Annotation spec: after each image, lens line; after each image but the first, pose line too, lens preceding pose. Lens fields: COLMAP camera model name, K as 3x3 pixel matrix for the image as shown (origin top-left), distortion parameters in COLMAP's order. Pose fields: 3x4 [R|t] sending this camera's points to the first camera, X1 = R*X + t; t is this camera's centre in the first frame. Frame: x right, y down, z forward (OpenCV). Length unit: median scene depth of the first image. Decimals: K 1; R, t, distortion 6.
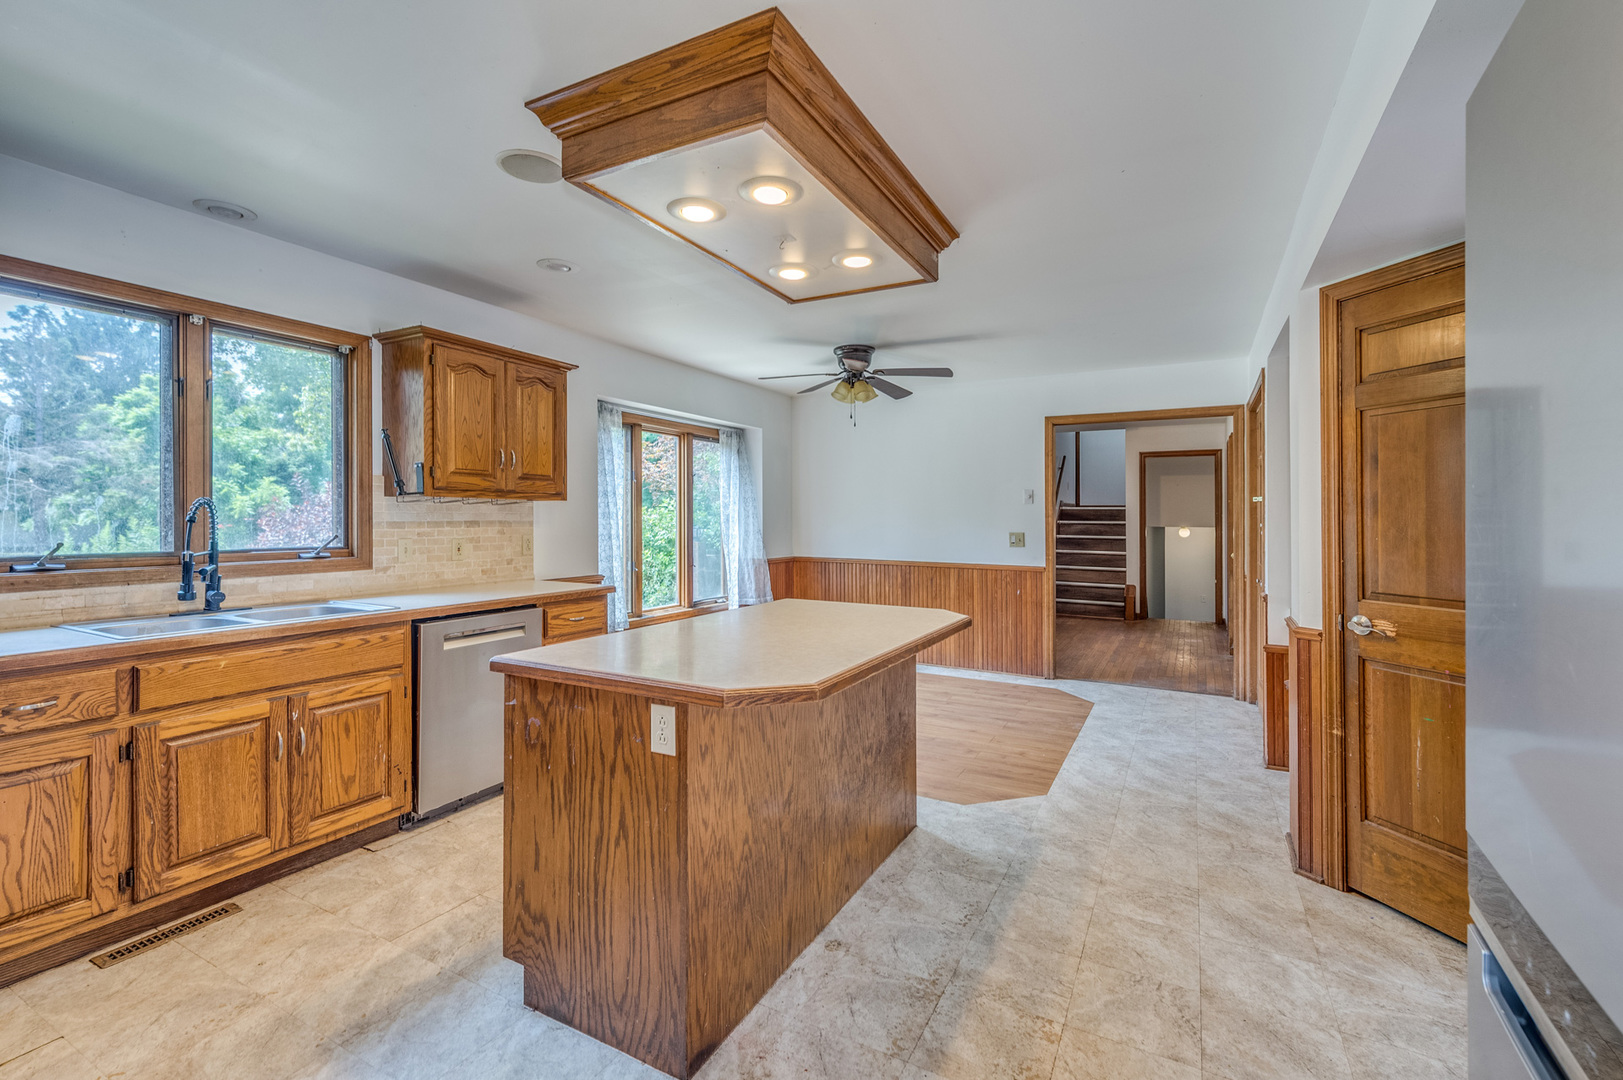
lens RADIAL K [[708.9, 0, 813.3], [0, 708.9, 490.8], [0, 0, 1]] dist [0.001249, -0.008964]
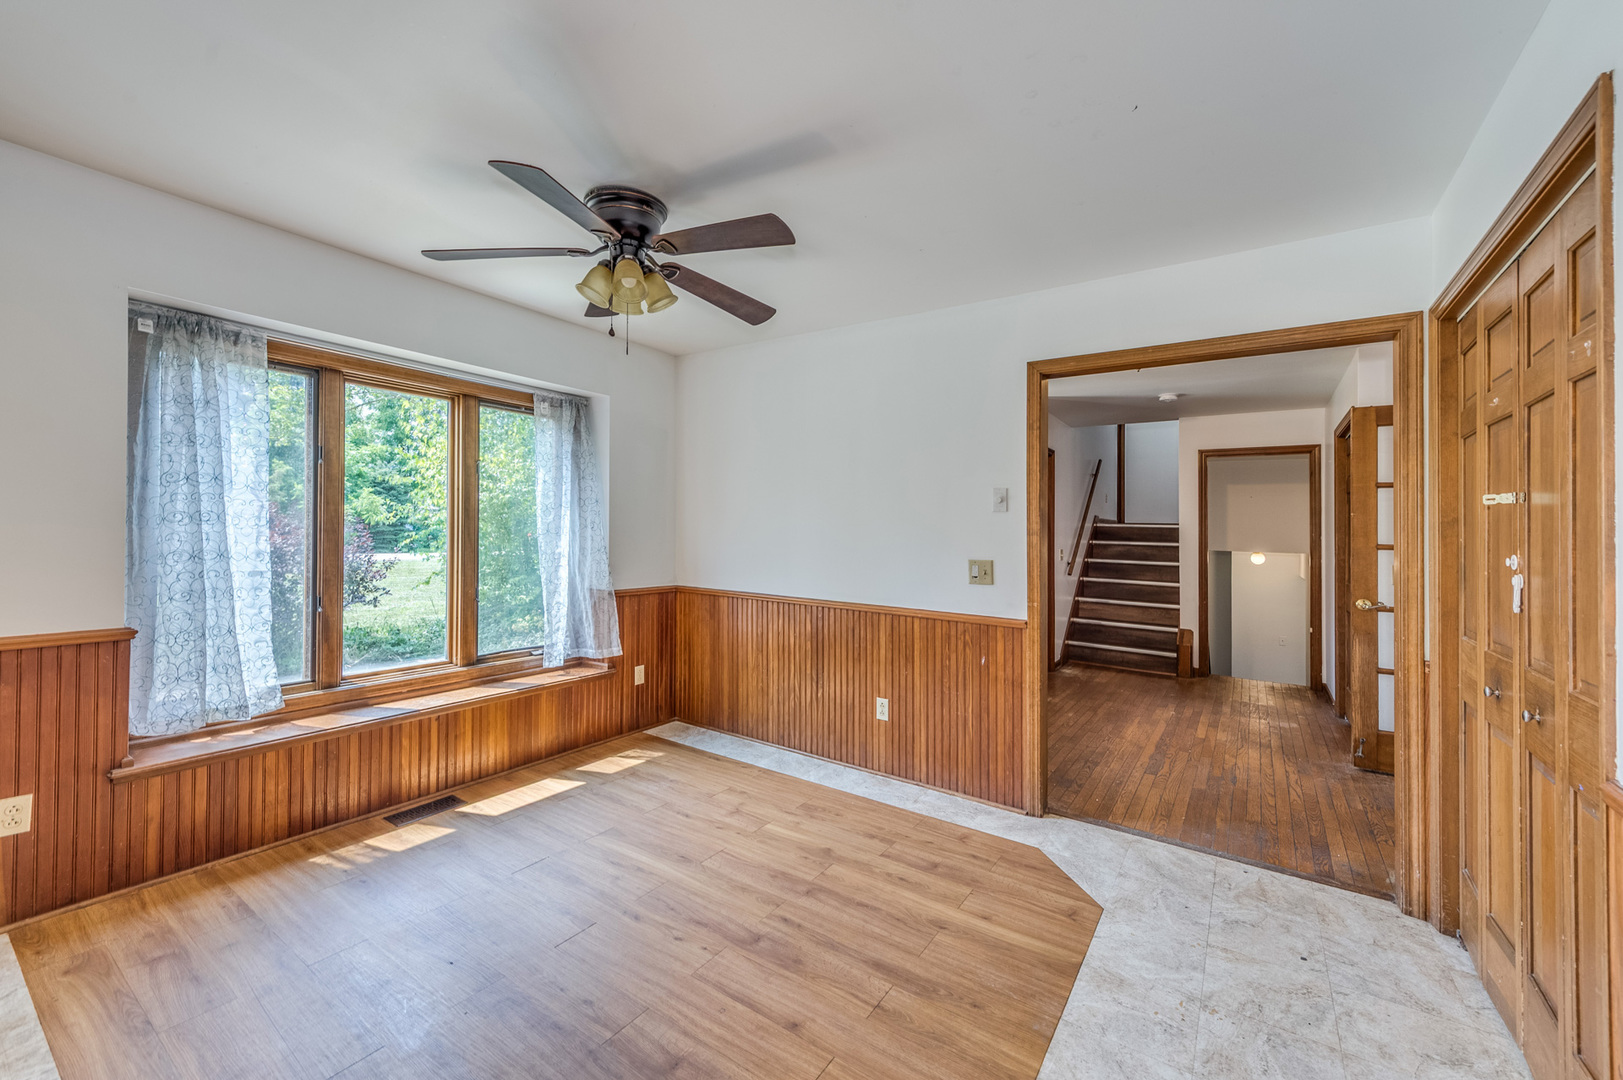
lens RADIAL K [[637.2, 0, 828.8], [0, 637.2, 495.9], [0, 0, 1]] dist [0.002207, -0.000047]
pose [[0.995477, 0.011585, -0.094299, 0.204750], [-0.013524, 0.999710, -0.019950, 0.017322], [0.094040, 0.021135, 0.995344, 0.444393]]
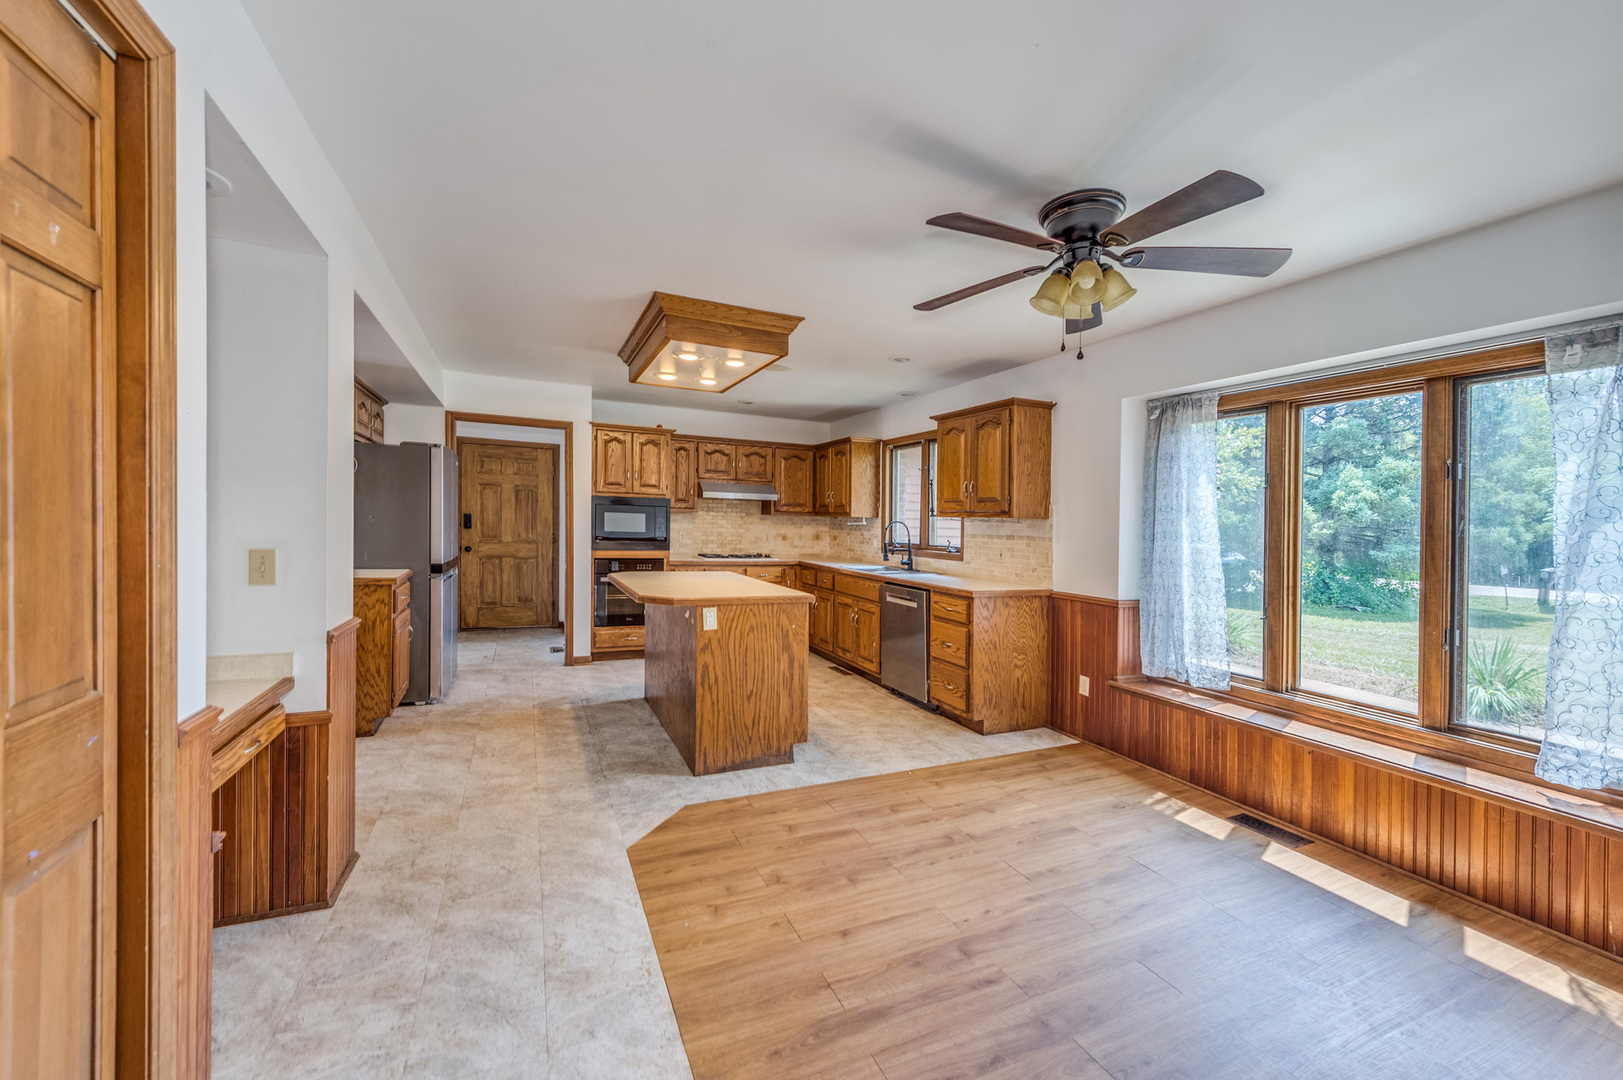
lens RADIAL K [[643.5, 0, 812.9], [0, 643.5, 553.8], [0, 0, 1]] dist [0.002068, 0.000008]
pose [[-0.614561, 0.014231, -0.788741, 0.443445], [-0.004987, 0.999747, 0.021924, 0.033564], [0.788854, 0.017407, -0.614334, 0.918476]]
